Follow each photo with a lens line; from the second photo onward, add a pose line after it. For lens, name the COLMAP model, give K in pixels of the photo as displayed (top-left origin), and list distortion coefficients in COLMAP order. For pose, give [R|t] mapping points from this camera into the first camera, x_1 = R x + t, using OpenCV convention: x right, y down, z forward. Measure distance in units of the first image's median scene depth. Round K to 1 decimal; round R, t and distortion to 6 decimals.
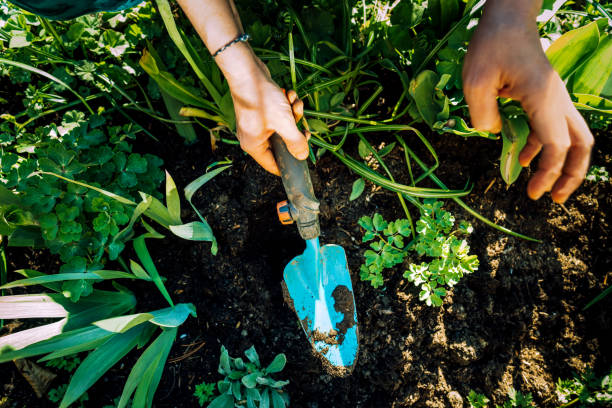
lens RADIAL K [[388.4, 0, 306.0], [0, 388.4, 204.0], [0, 0, 1]] dist [0.002608, 0.004171]
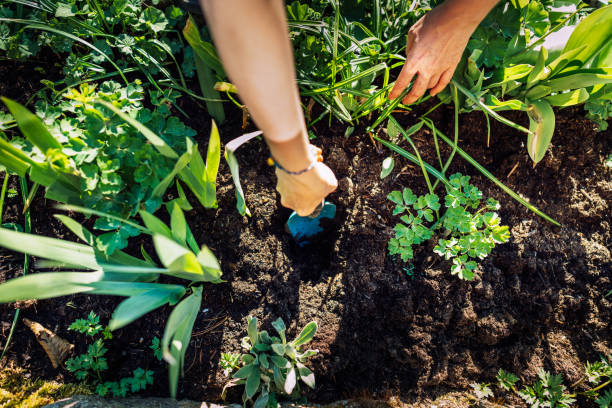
lens RADIAL K [[388.4, 0, 306.0], [0, 388.4, 204.0], [0, 0, 1]] dist [0.002608, 0.004171]
pose [[0.999329, 0.032017, 0.017763, -0.094154], [-0.030471, 0.996218, -0.081369, 0.152378], [-0.020301, 0.080773, 0.996526, -0.003347]]
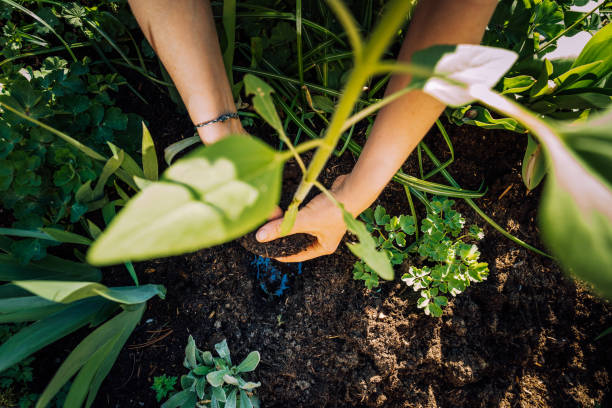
lens RADIAL K [[388.4, 0, 306.0], [0, 388.4, 204.0], [0, 0, 1]] dist [0.002608, 0.004171]
pose [[0.994149, 0.107941, 0.004176, 0.010278], [-0.107864, 0.994044, -0.015535, 0.050190], [-0.005828, 0.014993, 0.999871, 0.104185]]
